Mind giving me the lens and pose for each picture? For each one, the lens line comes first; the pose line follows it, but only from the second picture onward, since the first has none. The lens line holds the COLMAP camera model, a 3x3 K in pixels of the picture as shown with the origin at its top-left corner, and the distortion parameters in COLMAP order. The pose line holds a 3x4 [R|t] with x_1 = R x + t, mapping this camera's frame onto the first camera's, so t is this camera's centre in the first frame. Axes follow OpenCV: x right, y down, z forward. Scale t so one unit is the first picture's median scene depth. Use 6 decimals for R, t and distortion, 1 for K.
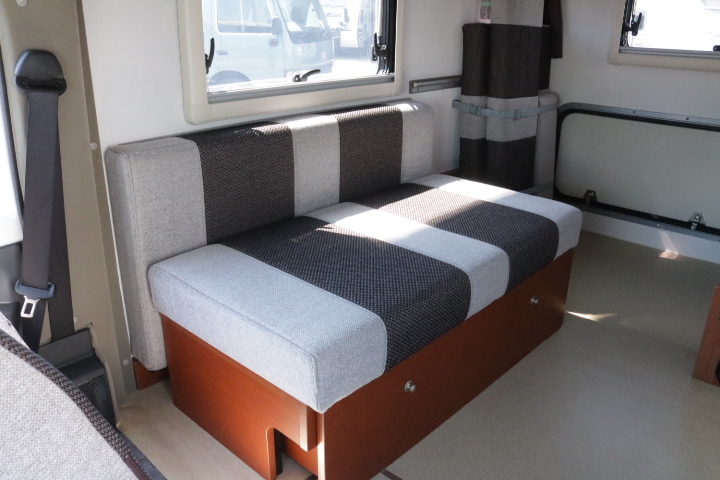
lens RADIAL K [[591.0, 0, 360.0], [0, 591.0, 240.0], [0, 0, 1]] dist [-0.149564, 0.105288]
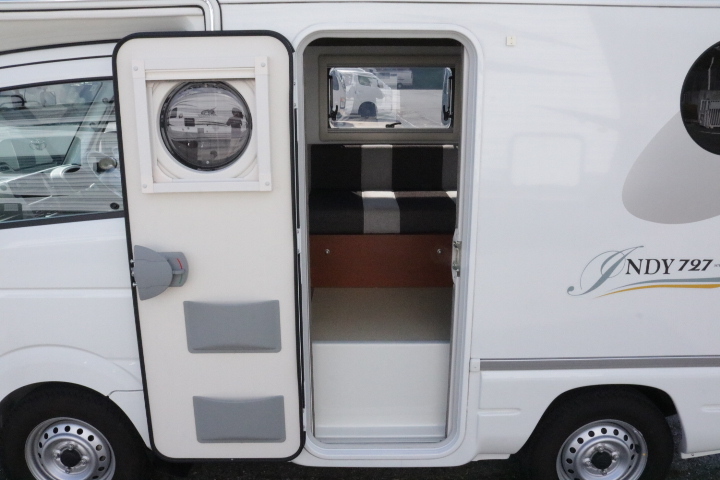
lens RADIAL K [[591.0, 0, 360.0], [0, 591.0, 240.0], [0, 0, 1]] dist [-0.149564, 0.105288]
pose [[0.690823, 0.179463, -0.700398, 1.067371], [-0.254621, 0.967035, -0.003357, 0.108598], [0.676707, 0.180655, 0.713745, -0.354807]]
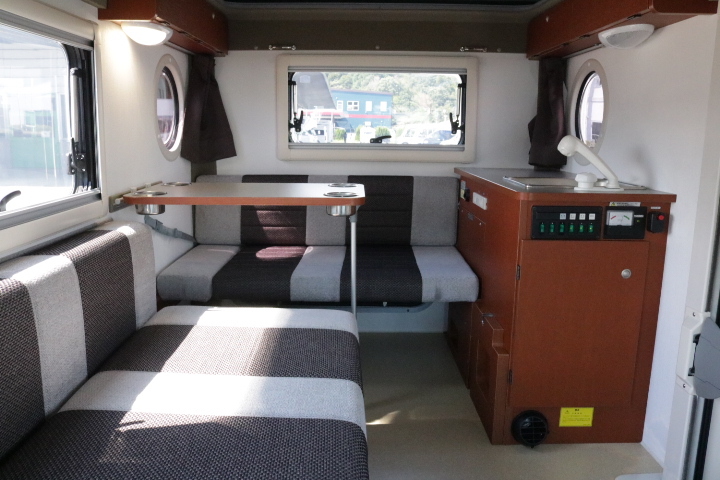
lens RADIAL K [[591.0, 0, 360.0], [0, 591.0, 240.0], [0, 0, 1]] dist [-0.149564, 0.105288]
pose [[0.728318, -0.126065, 0.673544, -0.193670], [0.237515, 0.968440, -0.075570, -0.075846], [-0.642760, 0.215015, 0.735274, 0.222286]]
